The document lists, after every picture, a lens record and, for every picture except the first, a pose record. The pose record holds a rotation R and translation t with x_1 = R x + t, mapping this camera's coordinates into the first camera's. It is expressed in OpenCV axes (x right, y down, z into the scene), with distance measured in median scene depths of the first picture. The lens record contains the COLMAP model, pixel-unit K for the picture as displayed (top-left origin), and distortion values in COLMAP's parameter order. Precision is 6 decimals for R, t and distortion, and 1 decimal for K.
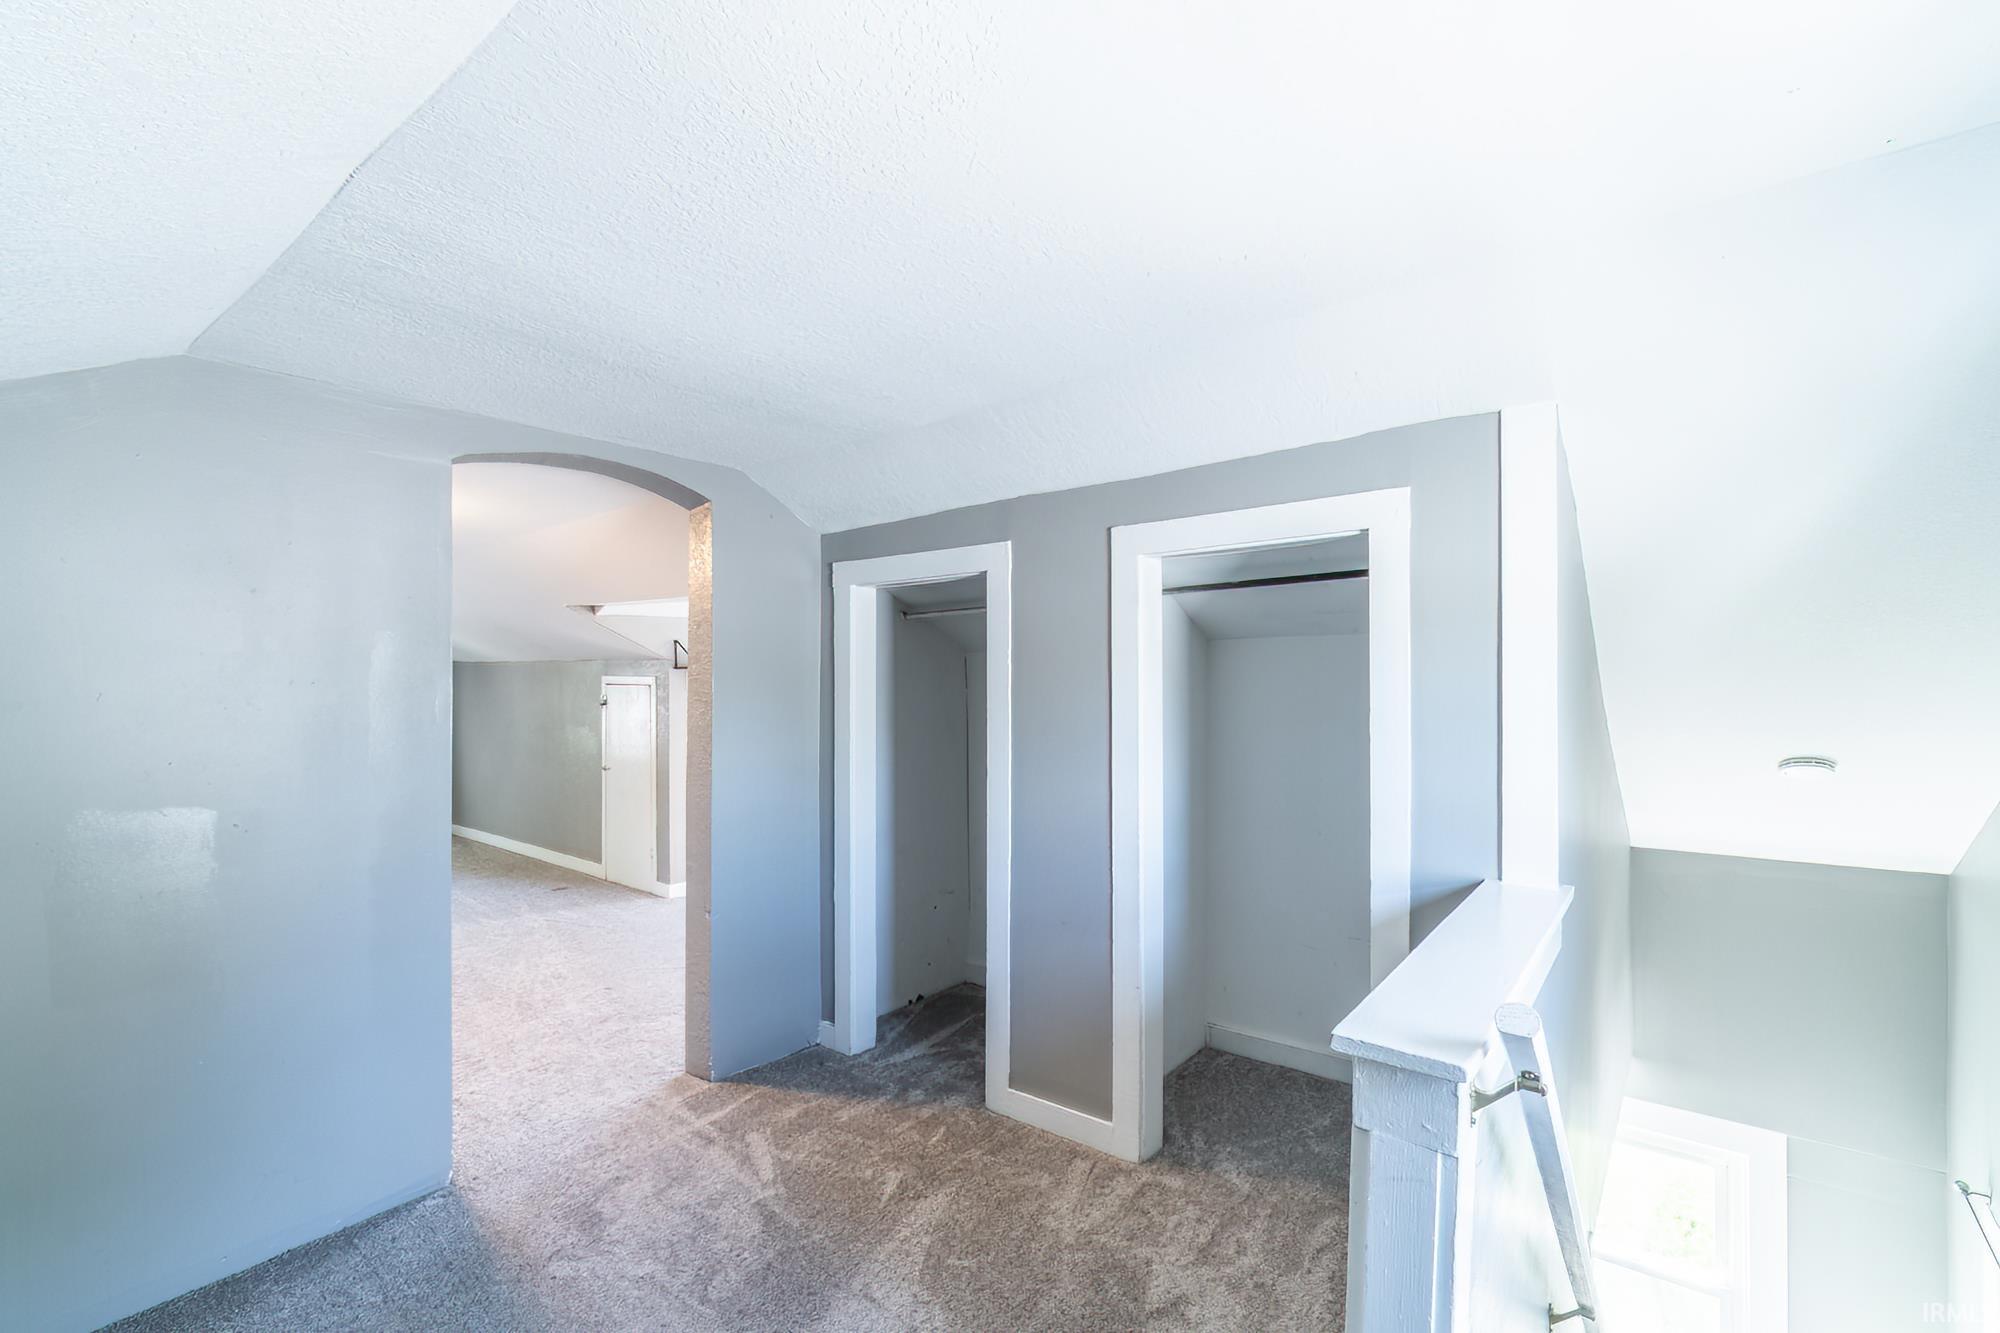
lens RADIAL K [[894.4, 0, 983.7], [0, 894.4, 672.2], [0, 0, 1]] dist [0.001497, 0.000386]
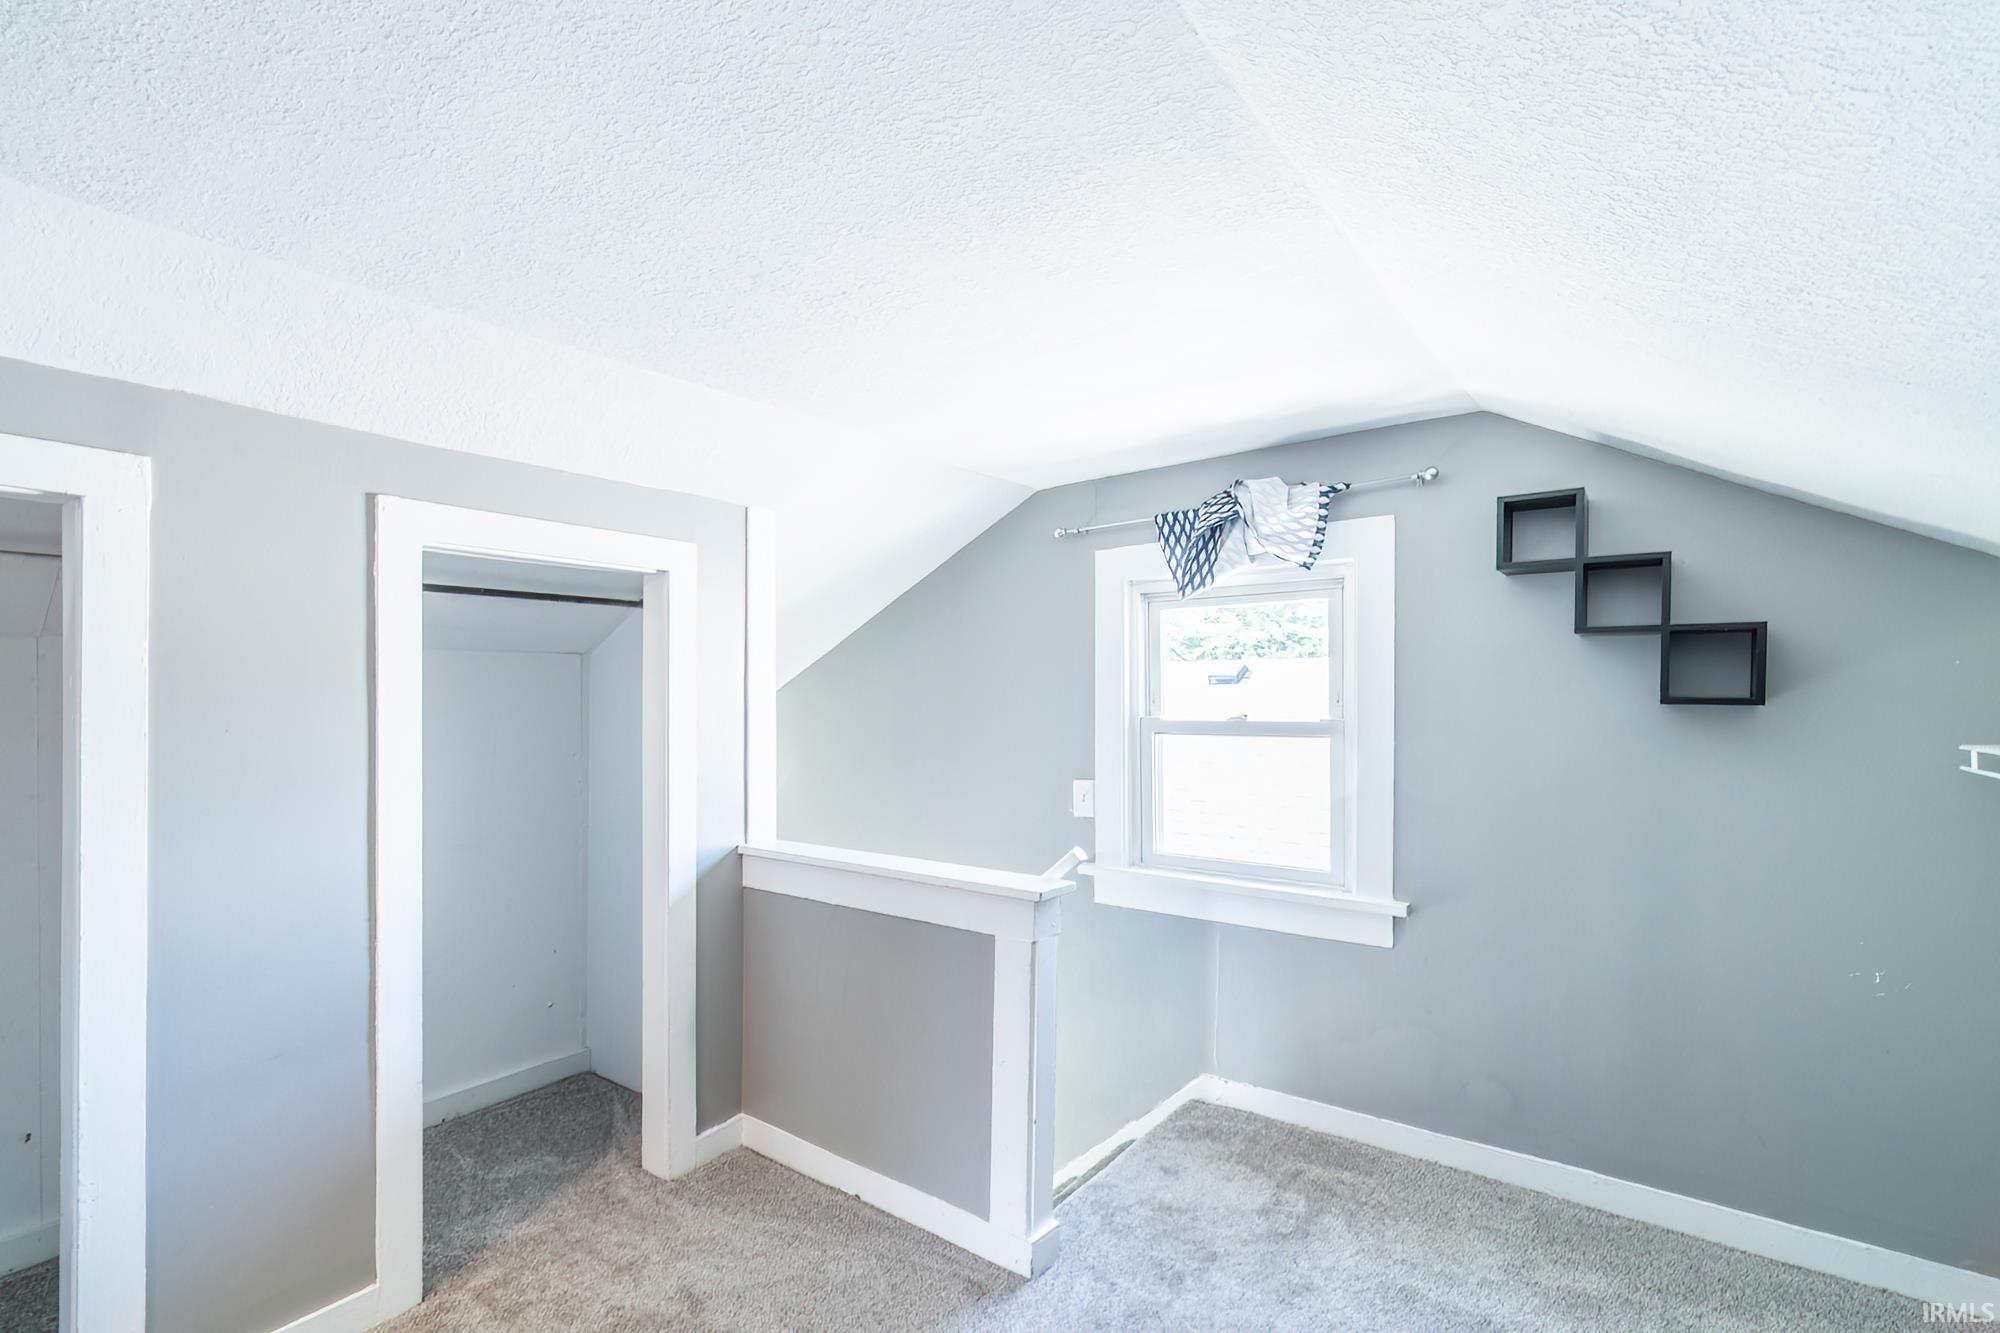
lens RADIAL K [[894.4, 0, 983.7], [0, 894.4, 672.2], [0, 0, 1]] dist [0.001497, 0.000386]
pose [[-0.027015, 0.036130, 0.998982, -0.368770], [-0.009099, 0.999296, -0.036387, 0.007336], [-0.999594, -0.010073, -0.026668, 0.295904]]
